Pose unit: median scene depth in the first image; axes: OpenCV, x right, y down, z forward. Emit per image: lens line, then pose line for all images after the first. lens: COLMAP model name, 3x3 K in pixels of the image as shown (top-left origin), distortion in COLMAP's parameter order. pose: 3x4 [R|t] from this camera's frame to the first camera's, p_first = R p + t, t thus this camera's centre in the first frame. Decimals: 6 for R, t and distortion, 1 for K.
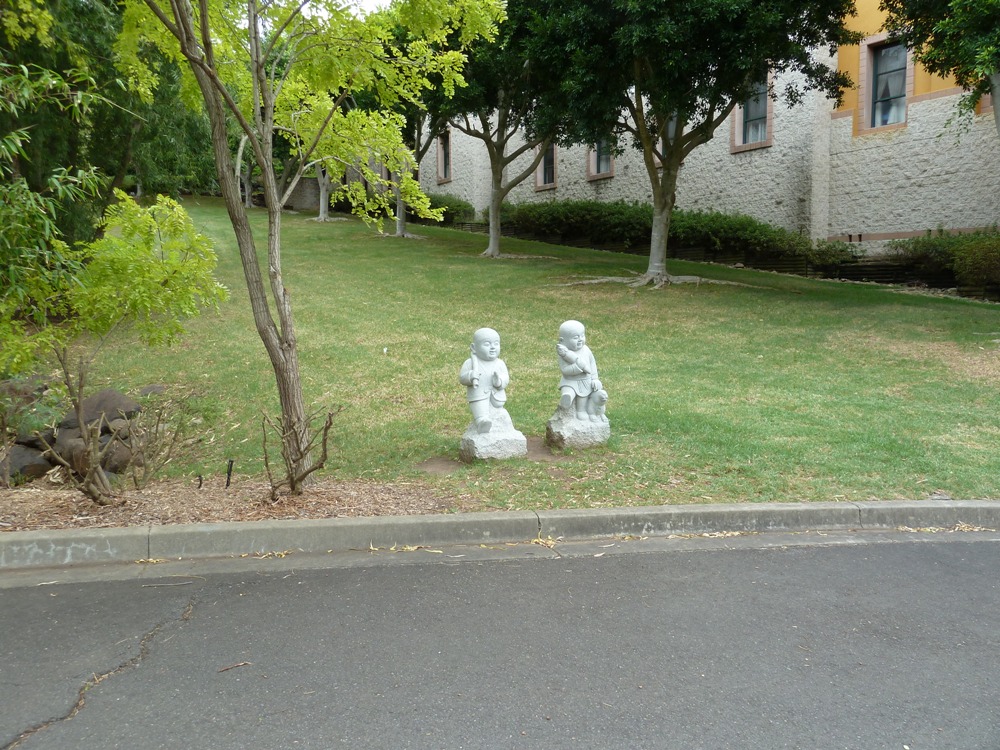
lens RADIAL K [[742.4, 0, 499.7], [0, 742.4, 374.0], [0, 0, 1]] dist [-0.044204, 0.017470]
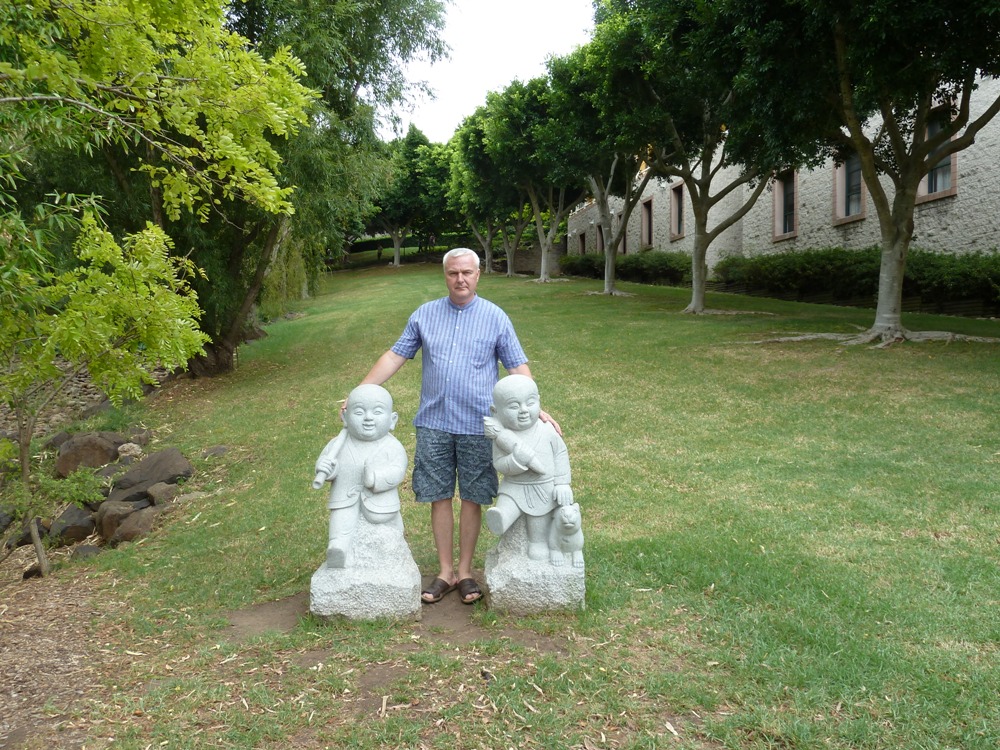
lens RADIAL K [[742.4, 0, 500.3], [0, 742.4, 373.9], [0, 0, 1]] dist [-0.044204, 0.017470]
pose [[0.935877, 0.019115, -0.351809, 0.112006], [-0.051255, 0.995291, -0.082272, -0.010834], [0.348580, 0.095028, 0.932449, 0.193201]]
